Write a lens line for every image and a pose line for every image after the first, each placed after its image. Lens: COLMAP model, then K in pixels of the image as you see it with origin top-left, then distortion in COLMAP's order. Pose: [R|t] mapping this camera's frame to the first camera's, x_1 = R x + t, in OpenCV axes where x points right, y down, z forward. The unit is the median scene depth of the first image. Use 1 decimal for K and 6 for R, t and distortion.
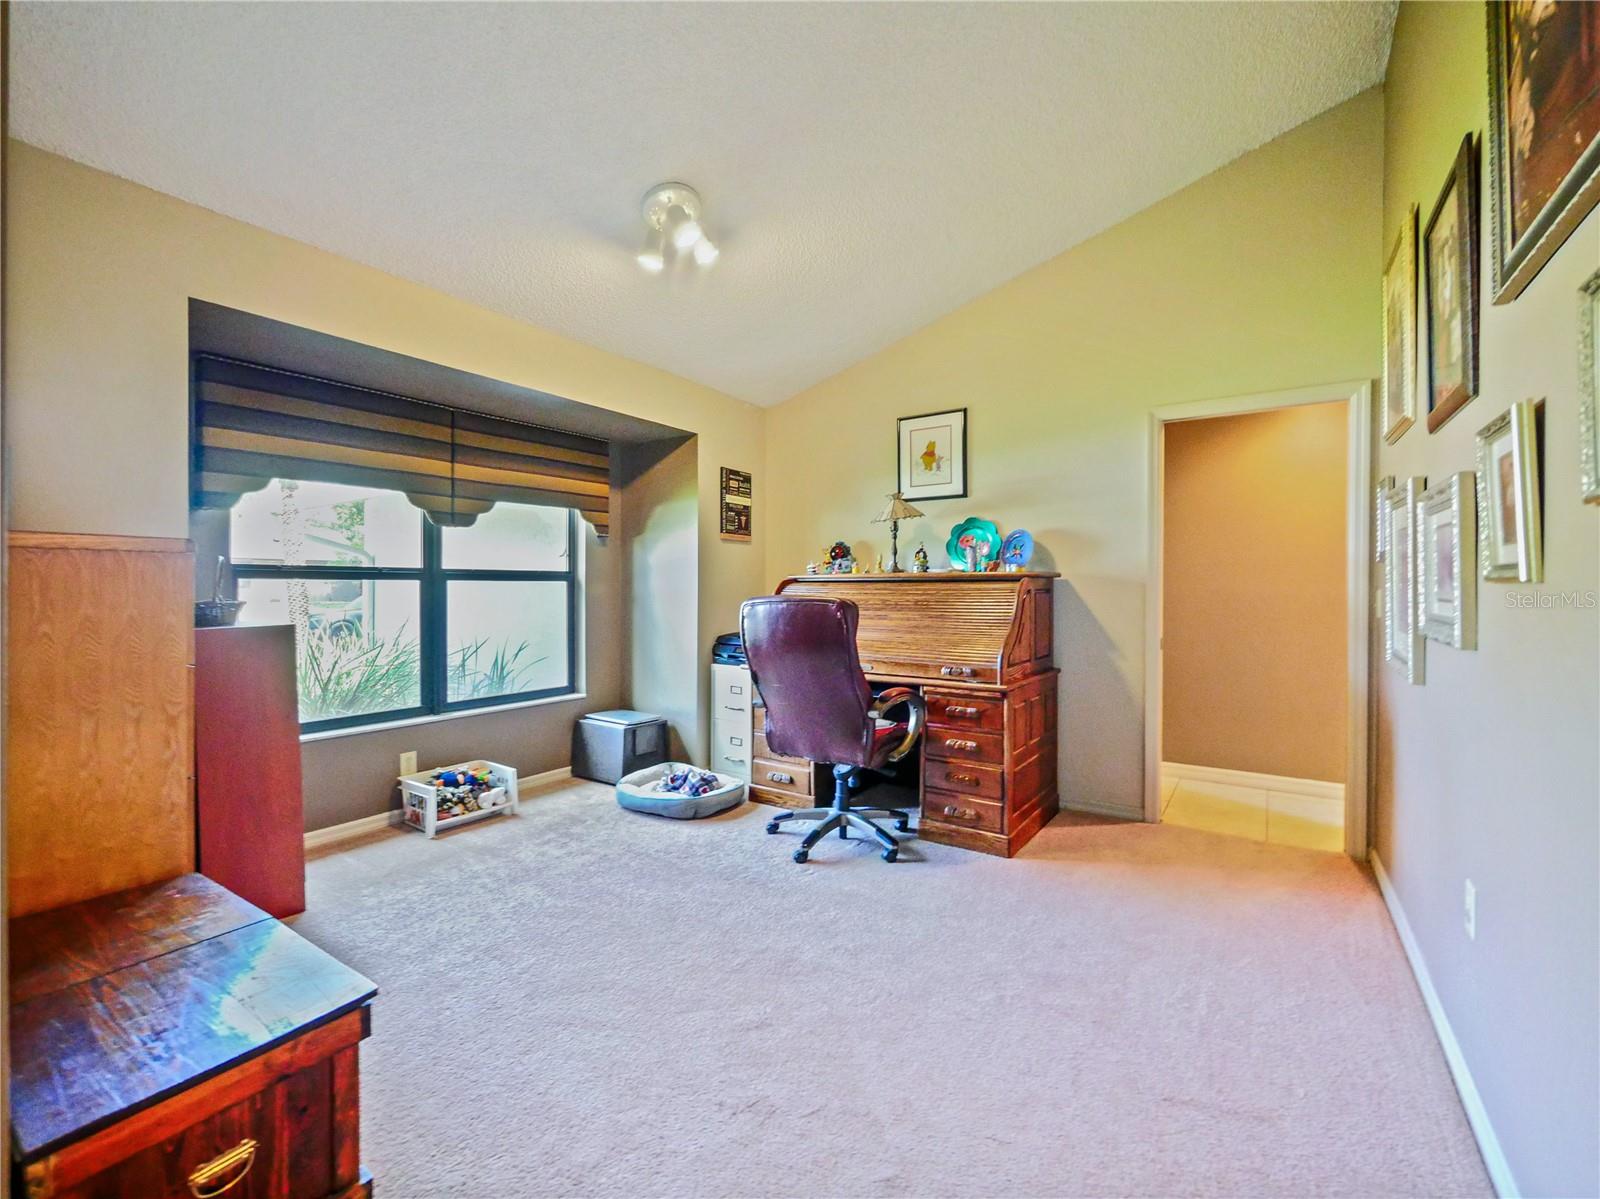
lens RADIAL K [[697.8, 0, 804.5], [0, 697.8, 593.4], [0, 0, 1]] dist [-0.002005, 0.000405]
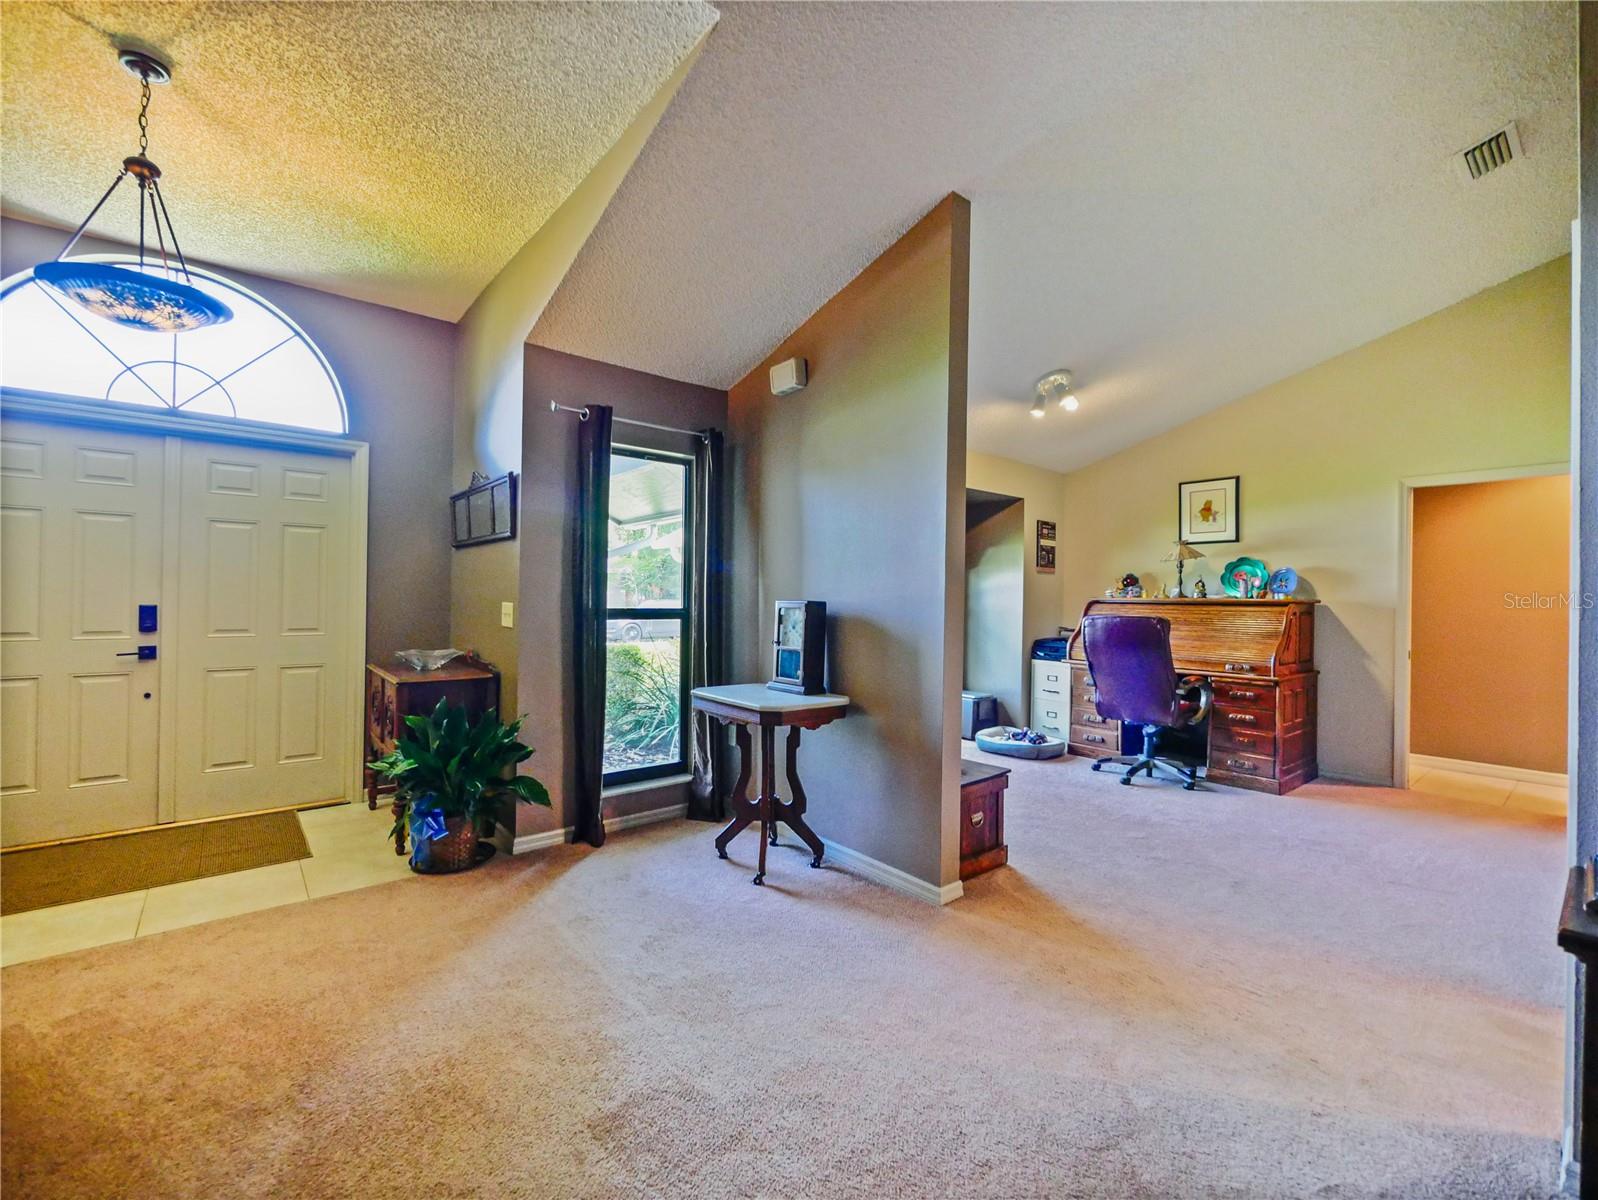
lens RADIAL K [[699.5, 0, 790.3], [0, 699.5, 595.5], [0, 0, 1]] dist [-0.002996, -0.000087]
pose [[0.959938, 0.012345, -0.279942, -0.242314], [-0.015870, 0.999821, -0.010328, -0.007683], [0.279764, 0.014357, 0.959961, -0.590453]]
